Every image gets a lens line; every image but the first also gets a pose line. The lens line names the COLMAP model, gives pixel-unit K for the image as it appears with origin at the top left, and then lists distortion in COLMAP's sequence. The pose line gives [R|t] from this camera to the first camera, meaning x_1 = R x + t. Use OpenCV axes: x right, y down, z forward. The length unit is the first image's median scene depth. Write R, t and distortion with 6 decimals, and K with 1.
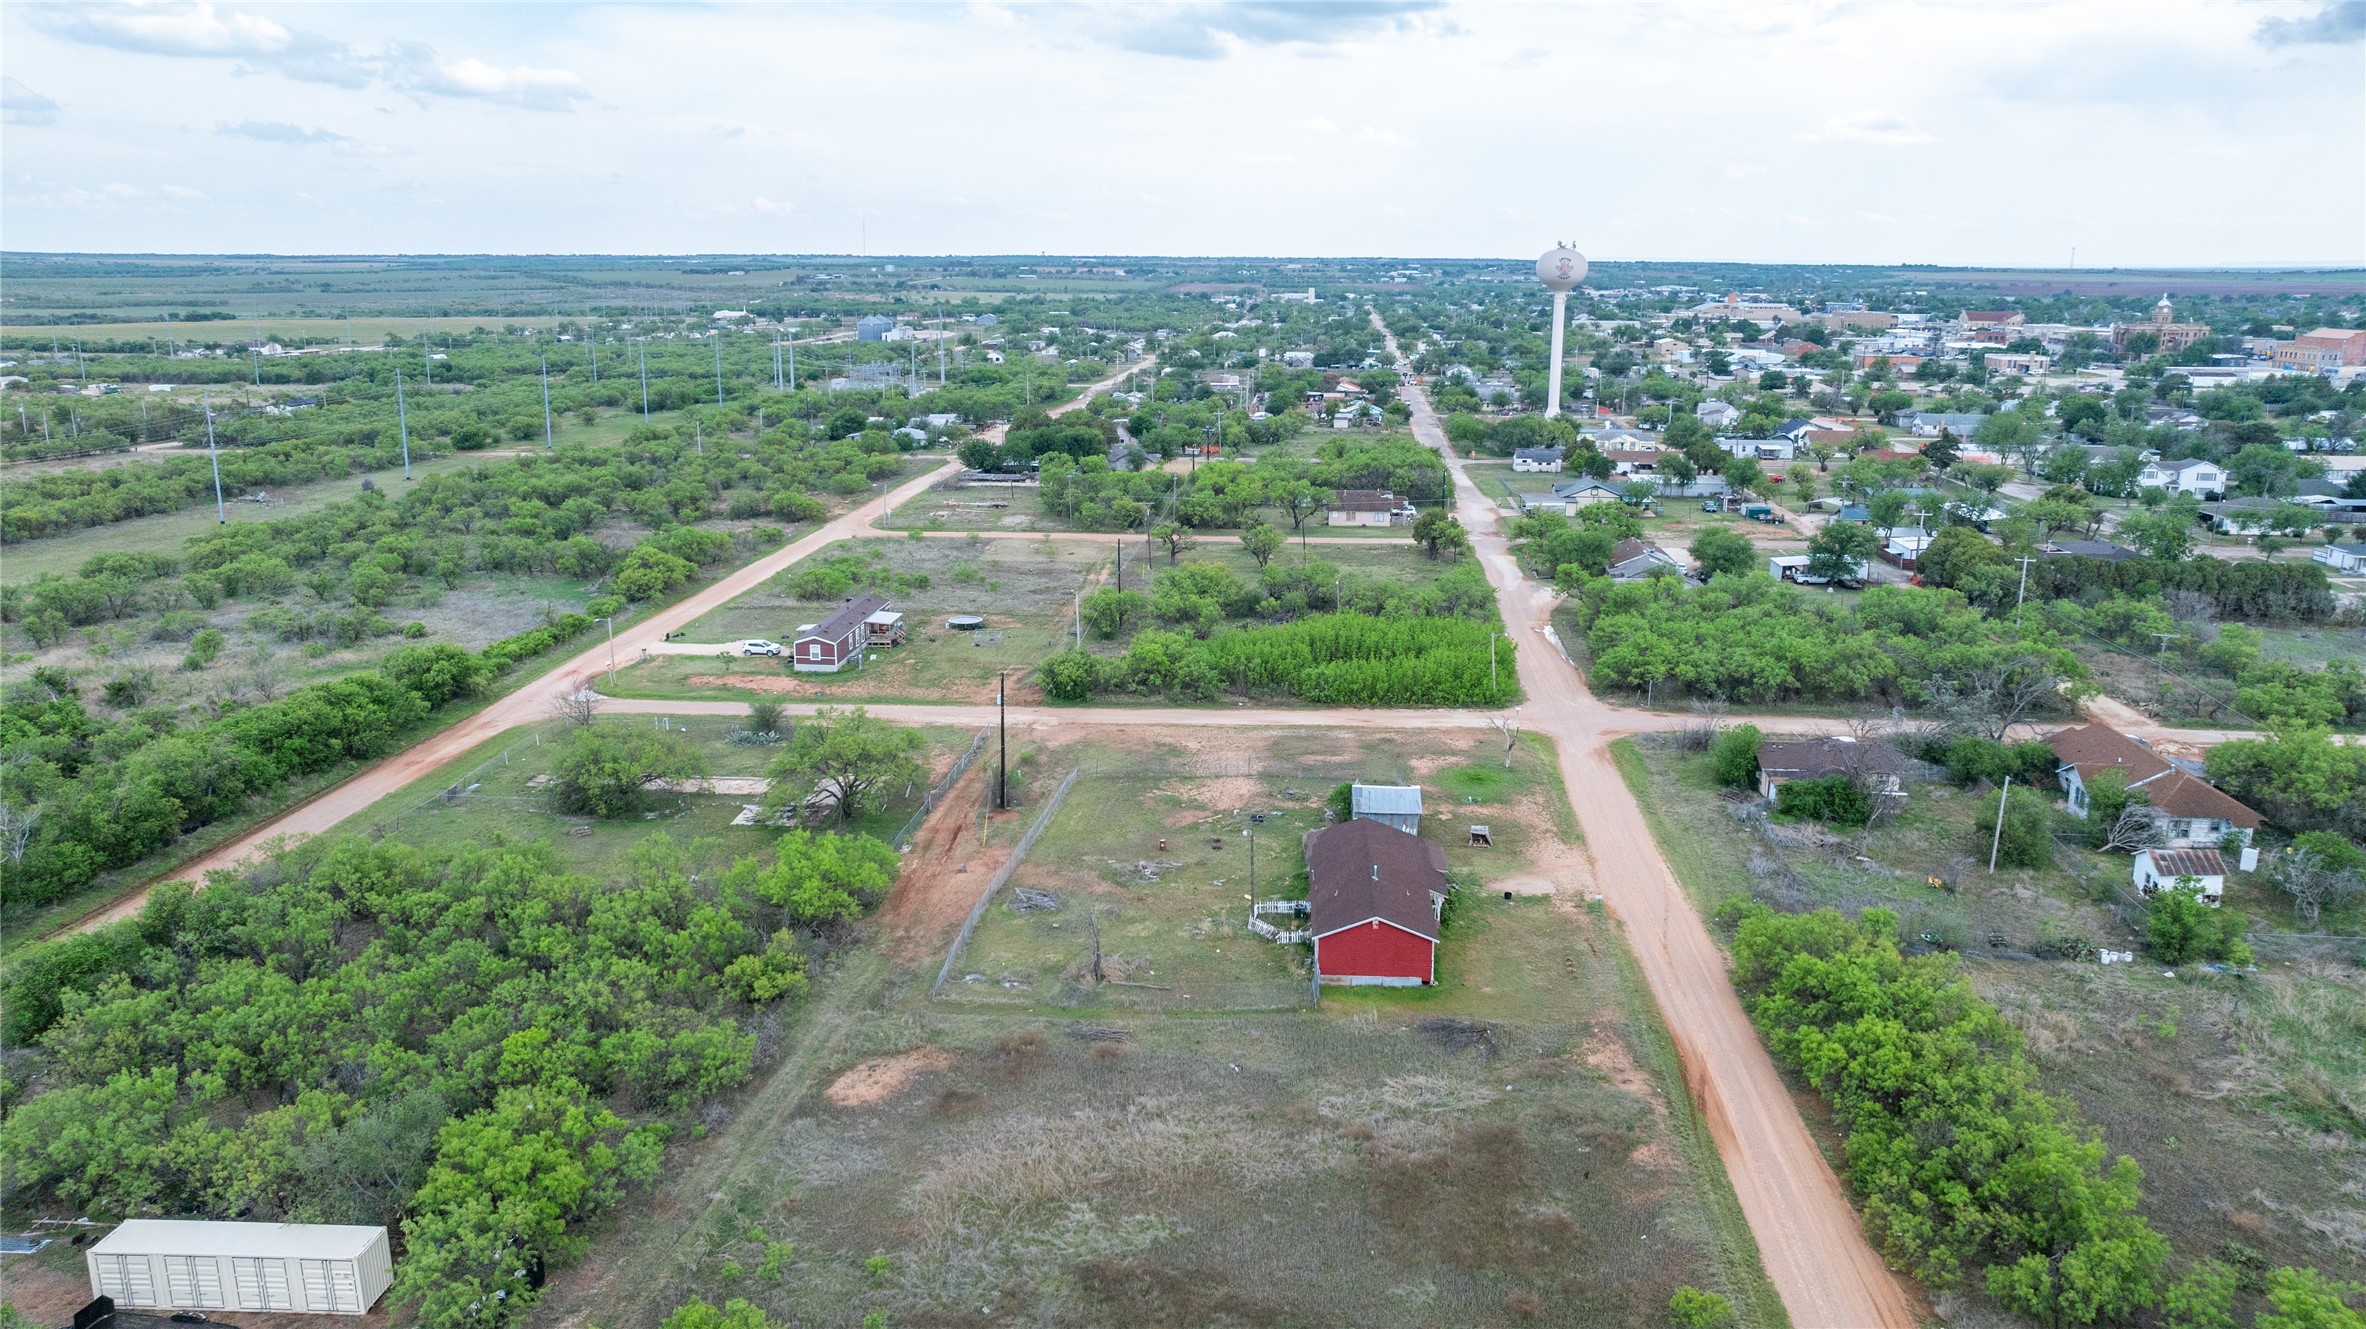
lens RADIAL K [[1655.9, 0, 1234.2], [0, 1655.9, 664.6], [0, 0, 1]] dist [-0.003855, -0.000083]
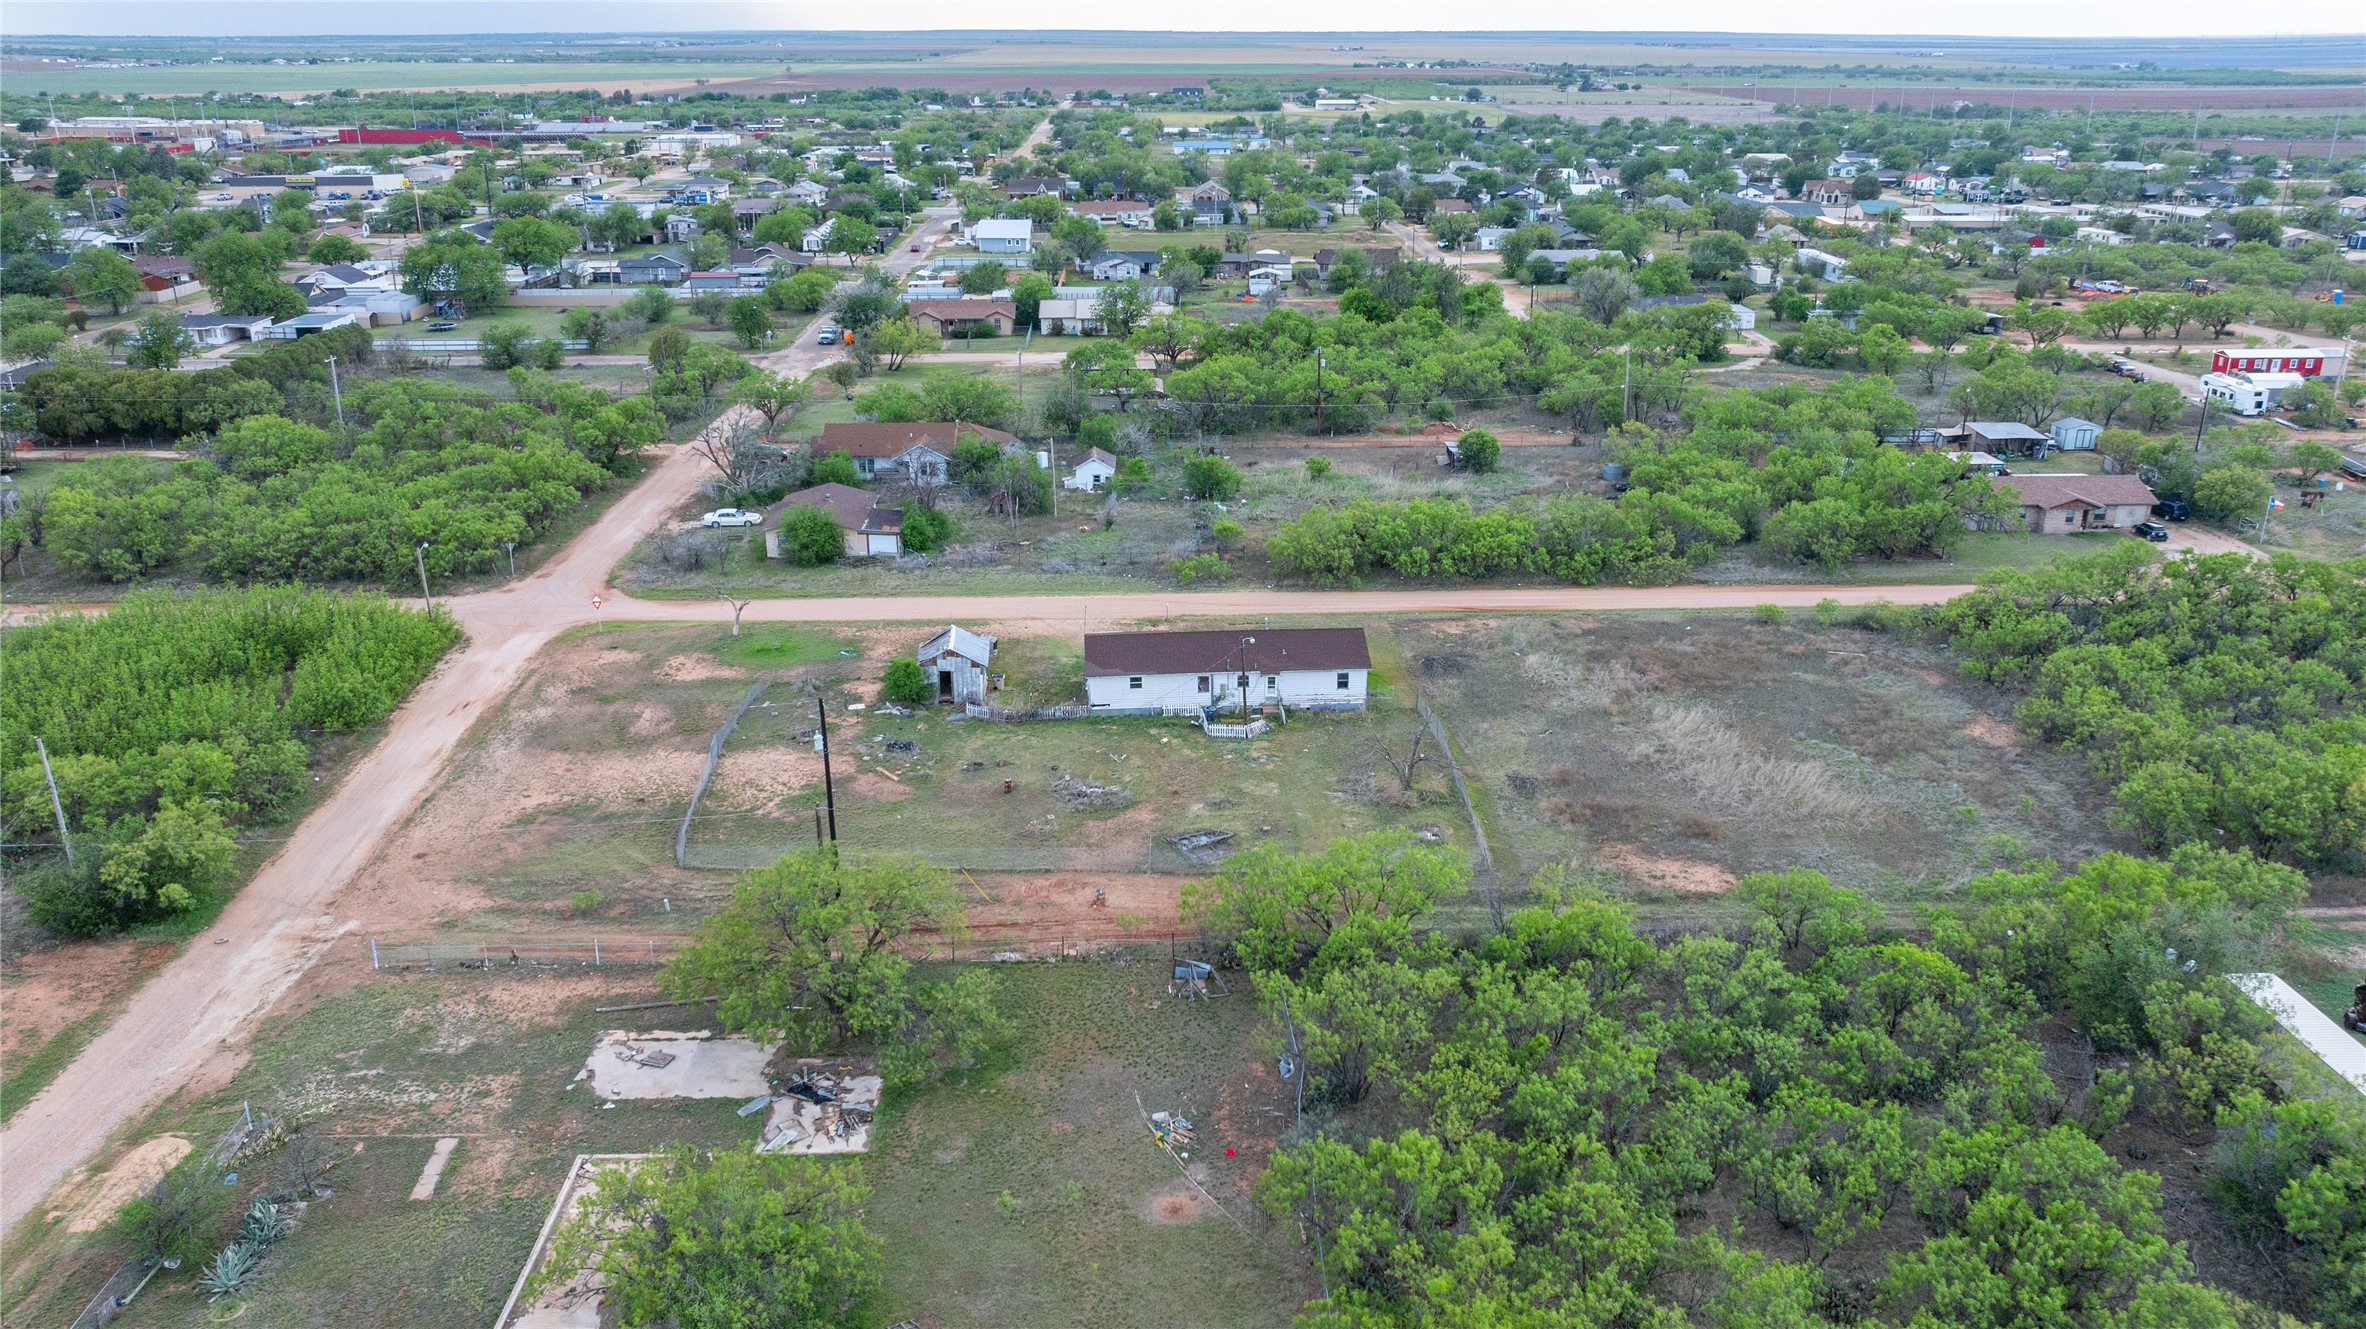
lens RADIAL K [[1723.4, 0, 1183.0], [0, 1723.4, 664.5], [0, 0, 1]] dist [-0.025549, 0.007159]
pose [[-0.093893, -0.352329, 0.931154, -0.737316], [0.238051, 0.900211, 0.364625, -0.207116], [-0.966704, 0.255898, -0.000651, 0.835399]]
